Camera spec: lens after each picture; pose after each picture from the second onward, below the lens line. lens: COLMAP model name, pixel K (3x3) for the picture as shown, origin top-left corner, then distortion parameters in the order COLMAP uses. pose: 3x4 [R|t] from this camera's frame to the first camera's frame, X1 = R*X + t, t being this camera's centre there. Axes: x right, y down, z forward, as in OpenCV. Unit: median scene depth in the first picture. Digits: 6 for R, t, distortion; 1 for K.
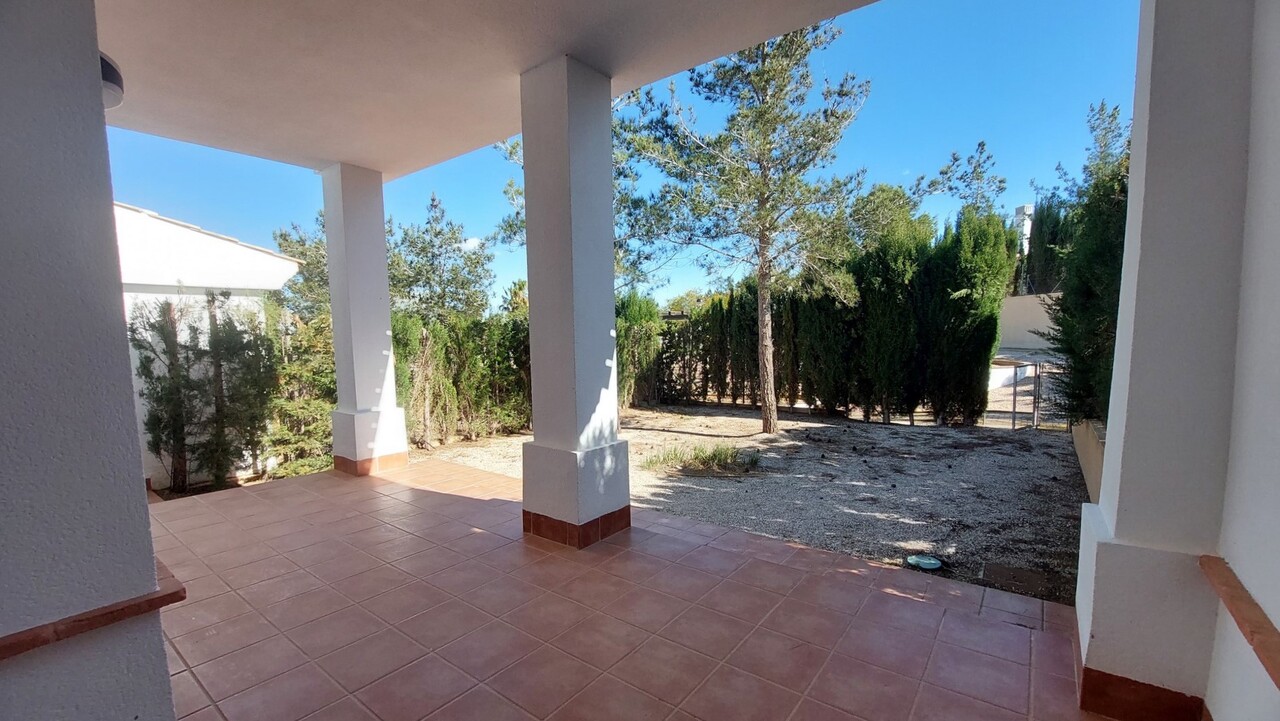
lens RADIAL K [[527.1, 0, 631.3], [0, 527.1, 386.5], [0, 0, 1]] dist [-0.006715, -0.000389]
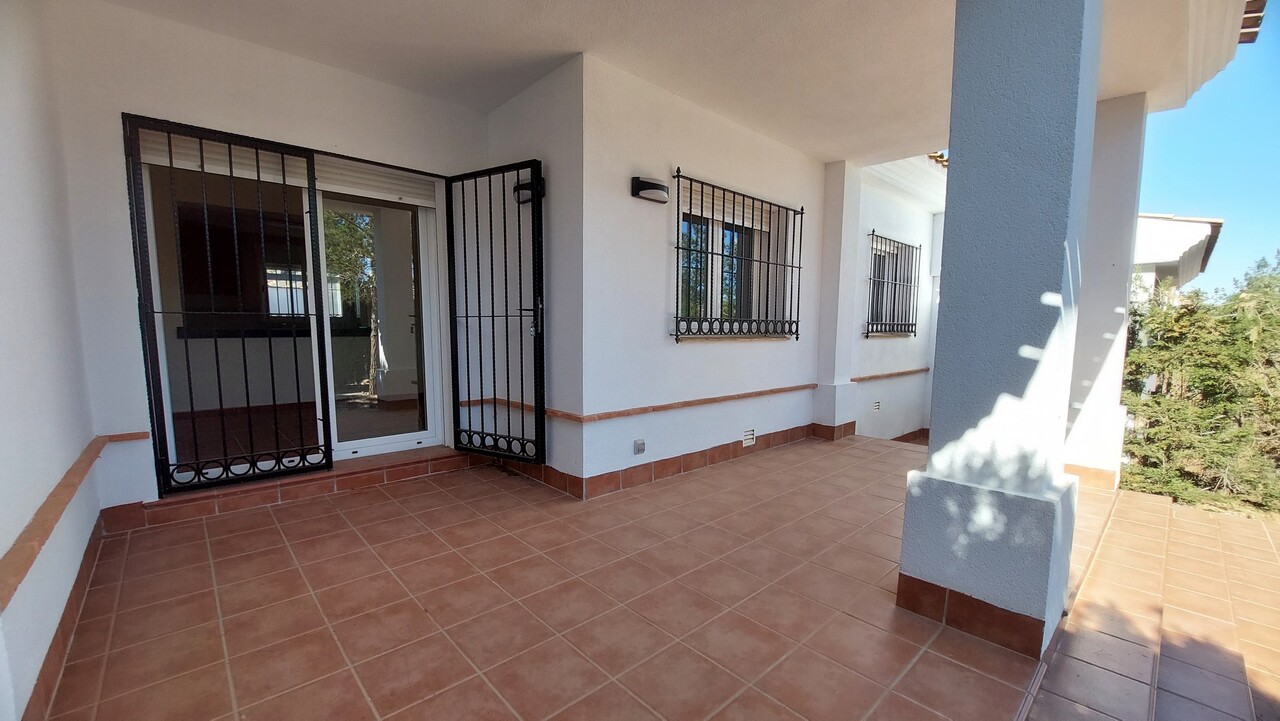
lens RADIAL K [[508.6, 0, 630.5], [0, 508.6, 382.6], [0, 0, 1]] dist [-0.001074, -0.000160]
pose [[-0.177820, 0.122875, -0.976362, 0.367072], [-0.098244, 0.985000, 0.141854, -0.030772], [0.979147, 0.121147, -0.163081, 0.438602]]
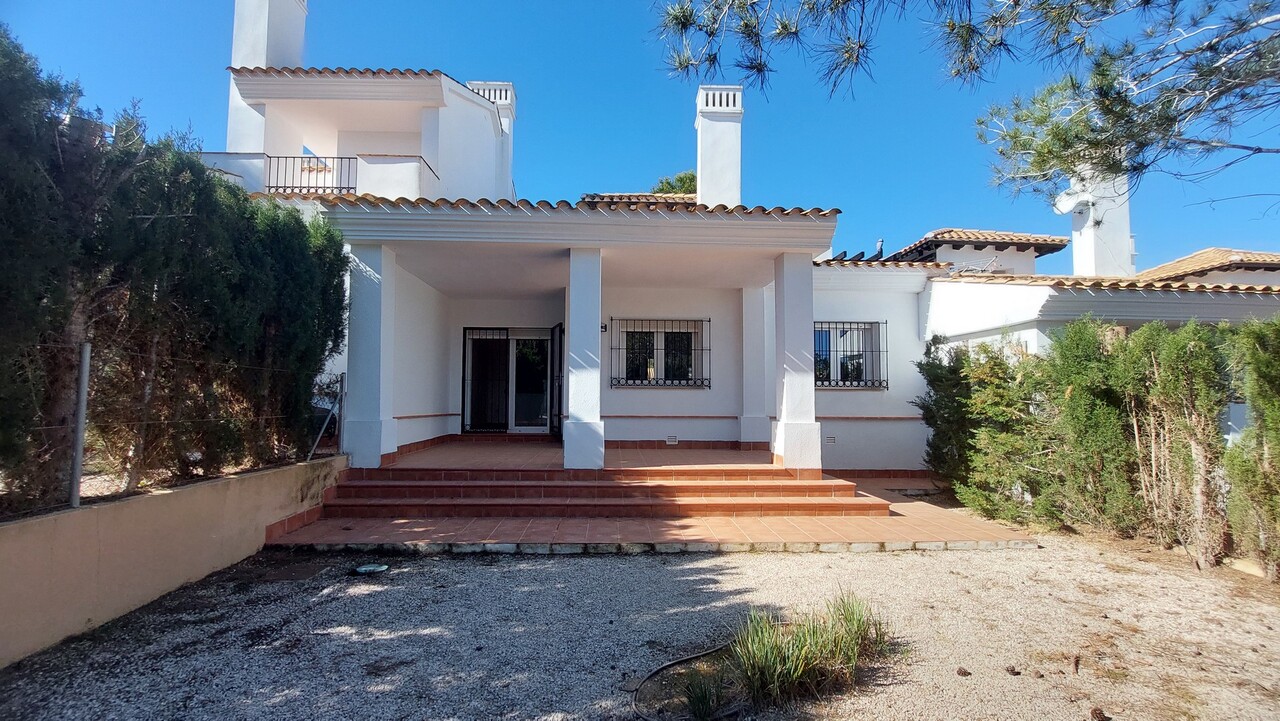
lens RADIAL K [[508.6, 0, 634.3], [0, 508.6, 381.1], [0, 0, 1]] dist [-0.012467, -0.000640]
pose [[-0.761430, -0.012991, -0.648117, 0.676019], [-0.057037, 0.997264, 0.047019, -0.099347], [0.645733, 0.072768, -0.760088, 1.719601]]
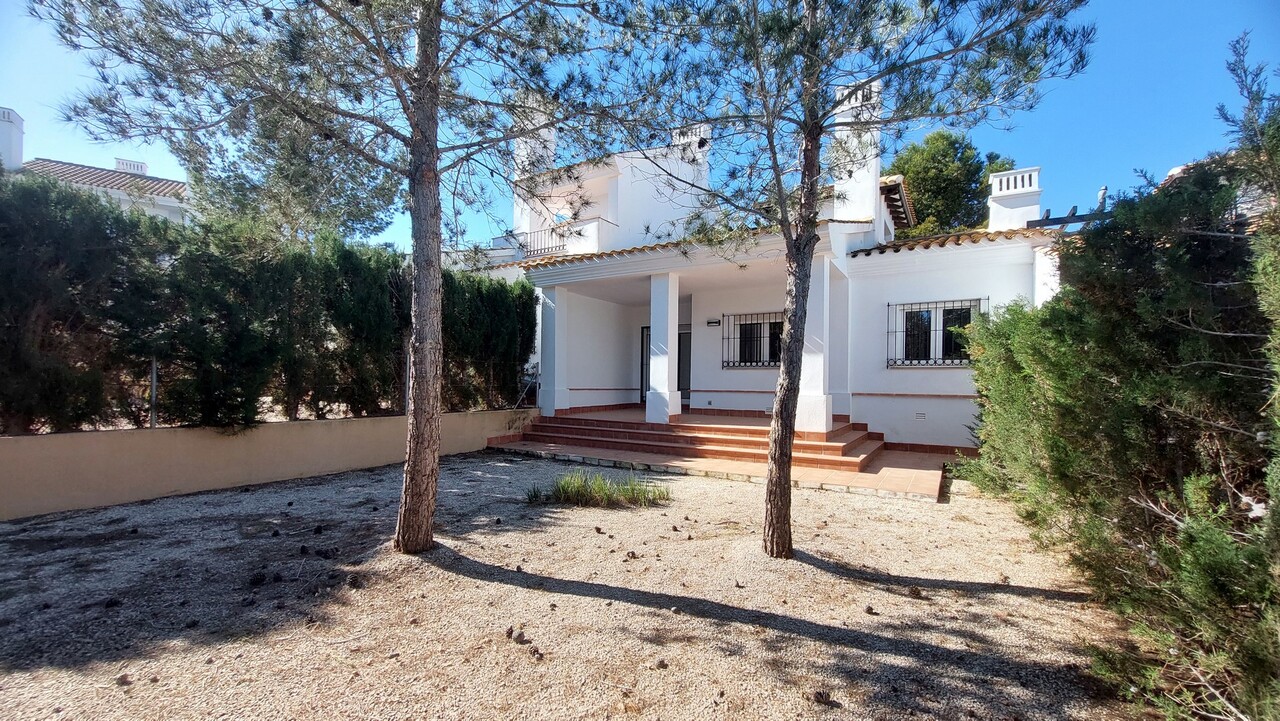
lens RADIAL K [[508.6, 0, 634.3], [0, 508.6, 381.1], [0, 0, 1]] dist [-0.012467, -0.000640]
pose [[-0.995014, 0.006538, -0.099519, 0.229869], [-0.003137, 0.995304, 0.096751, -0.152427], [0.099684, 0.096581, -0.990321, 2.527518]]
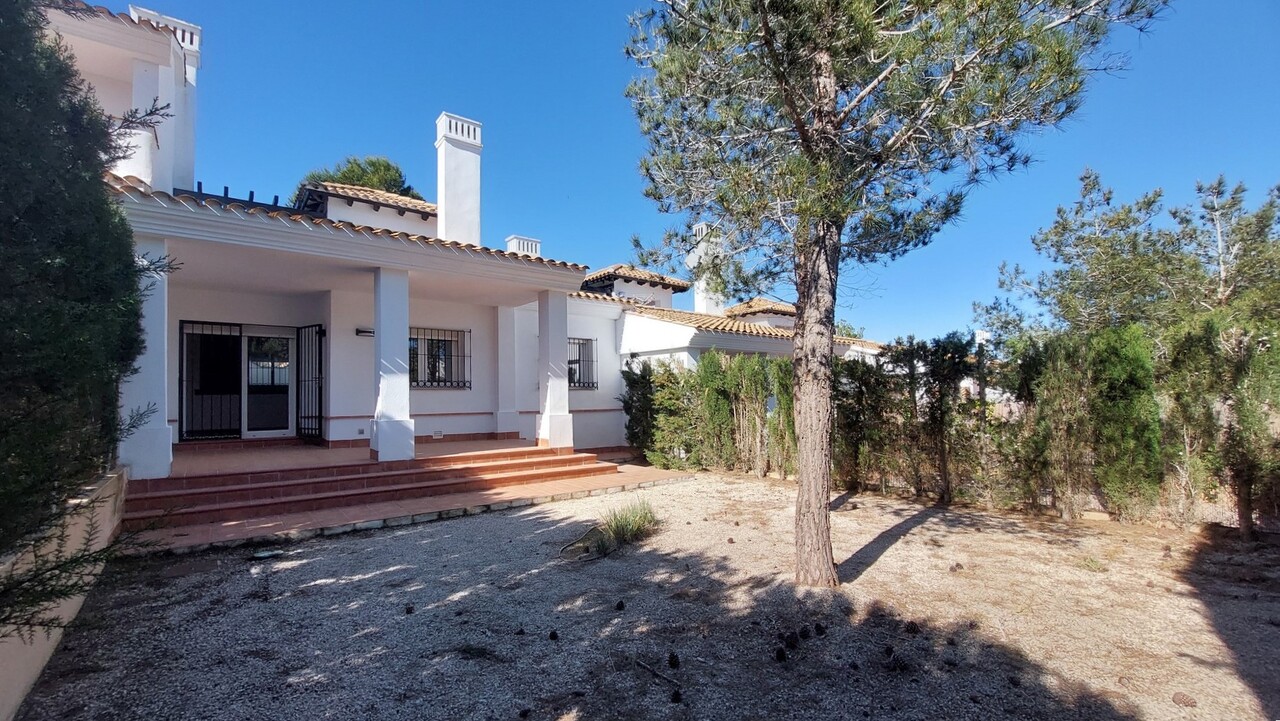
lens RADIAL K [[527.1, 0, 631.3], [0, 527.1, 386.5], [0, 0, 1]] dist [-0.006715, -0.000389]
pose [[-0.233254, 0.000833, -0.972415, 1.261017], [-0.080707, 0.996533, 0.020213, -0.114355], [0.969061, 0.083195, -0.232378, 1.688785]]
